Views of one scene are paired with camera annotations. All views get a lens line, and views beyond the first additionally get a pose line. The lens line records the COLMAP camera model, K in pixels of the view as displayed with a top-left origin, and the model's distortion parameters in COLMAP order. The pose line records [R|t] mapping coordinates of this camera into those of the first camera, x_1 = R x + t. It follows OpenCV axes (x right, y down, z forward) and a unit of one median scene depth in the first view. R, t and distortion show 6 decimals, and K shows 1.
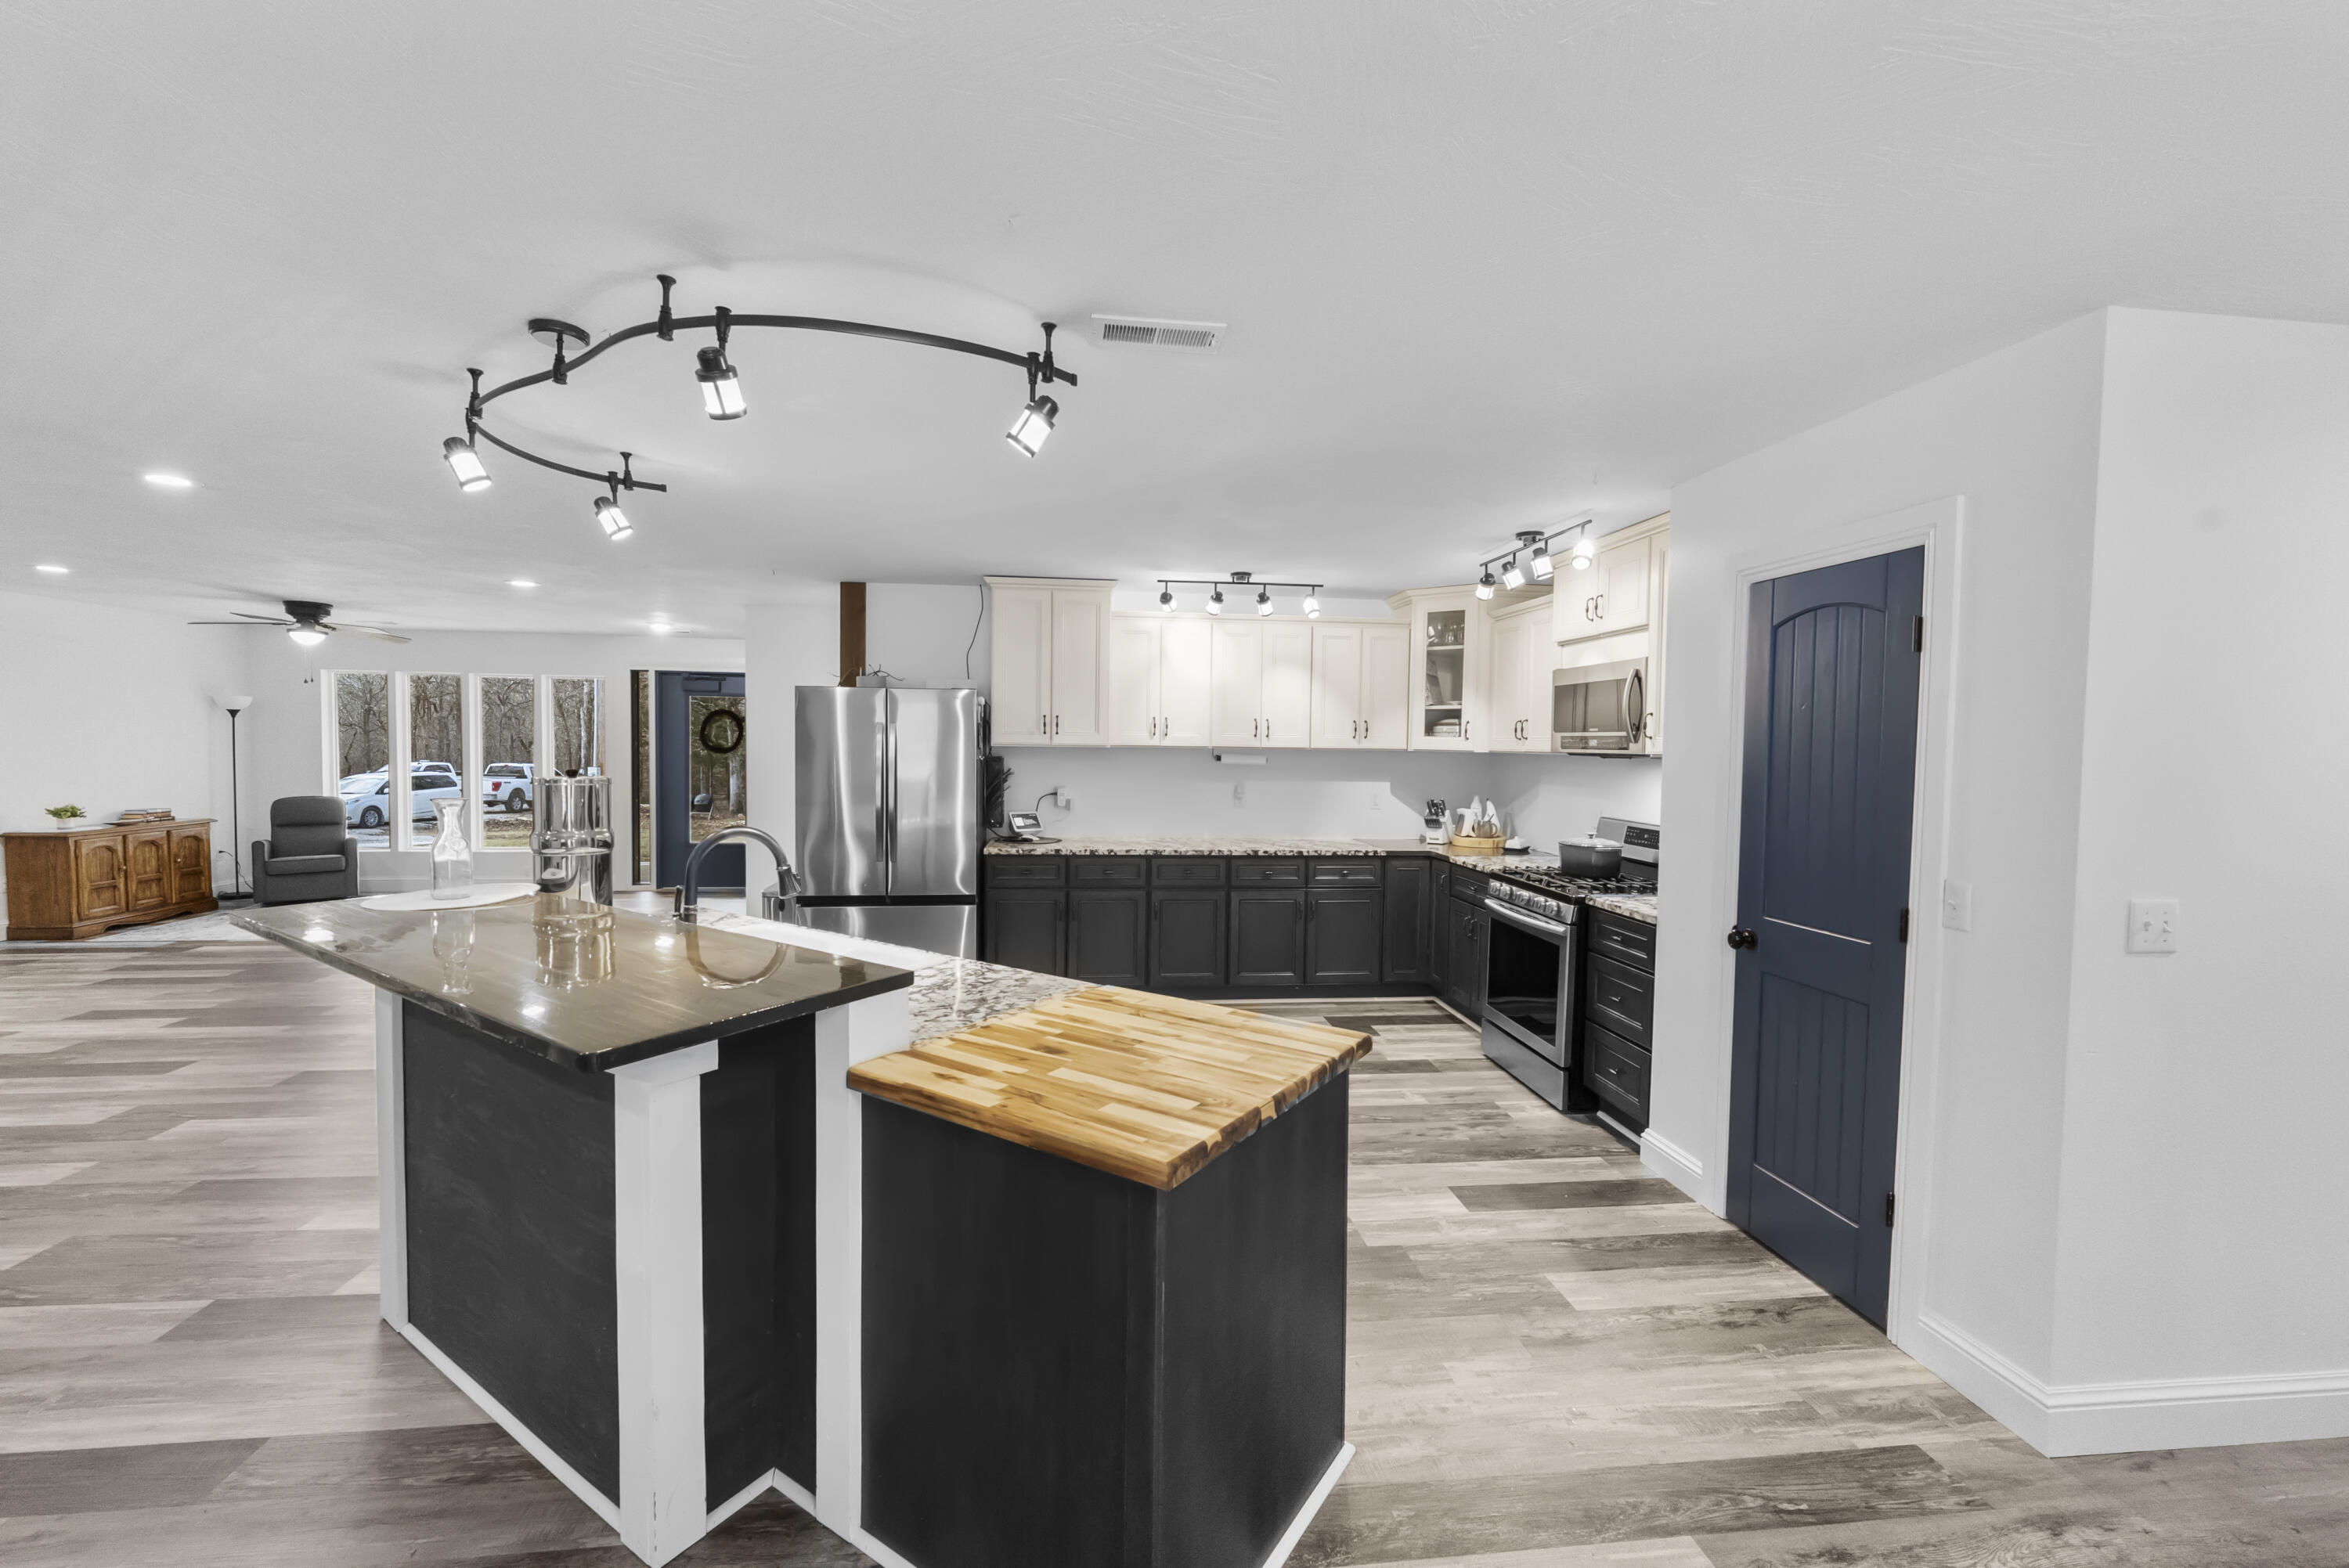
lens RADIAL K [[954.6, 0, 1171.5], [0, 954.6, 781.7], [0, 0, 1]] dist [0.002001, -0.001097]
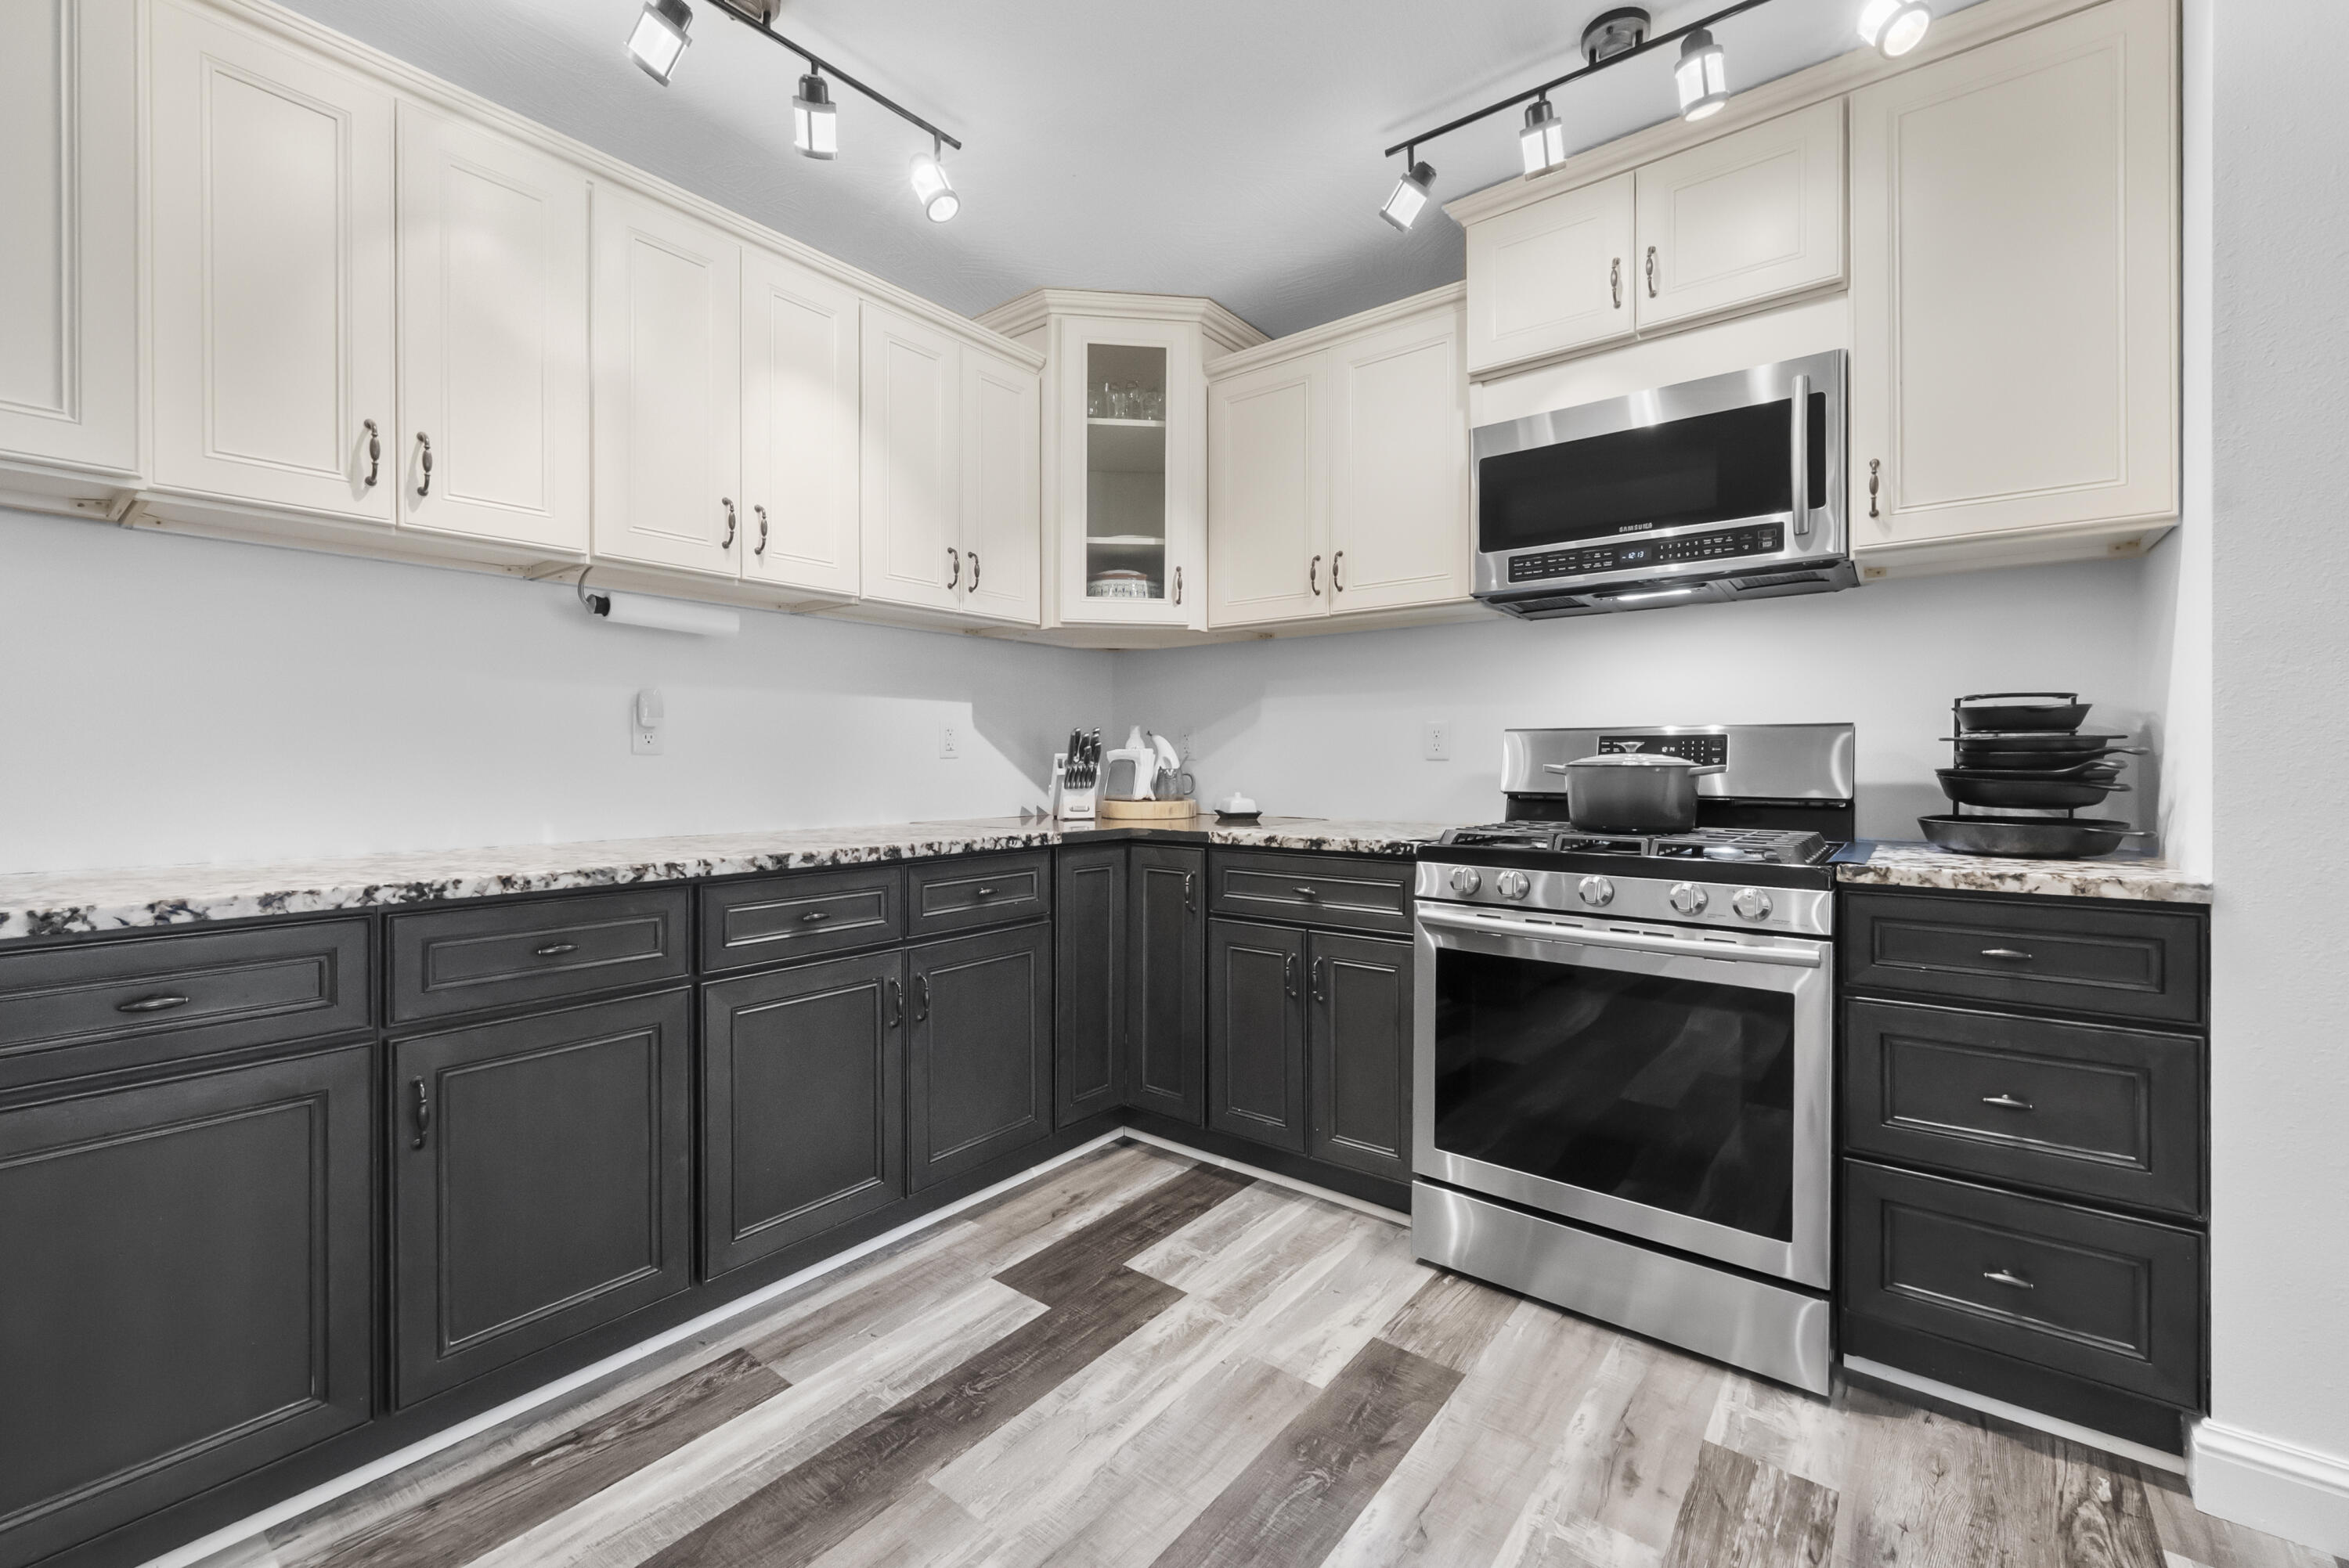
lens RADIAL K [[954.6, 0, 1169.5], [0, 954.6, 765.5], [0, 0, 1]] dist [0.002001, -0.001097]
pose [[0.705008, -0.014296, 0.709056, -0.055318], [0.040493, 0.998977, -0.020120, 0.052680], [-0.708043, 0.042897, 0.704865, 0.661354]]
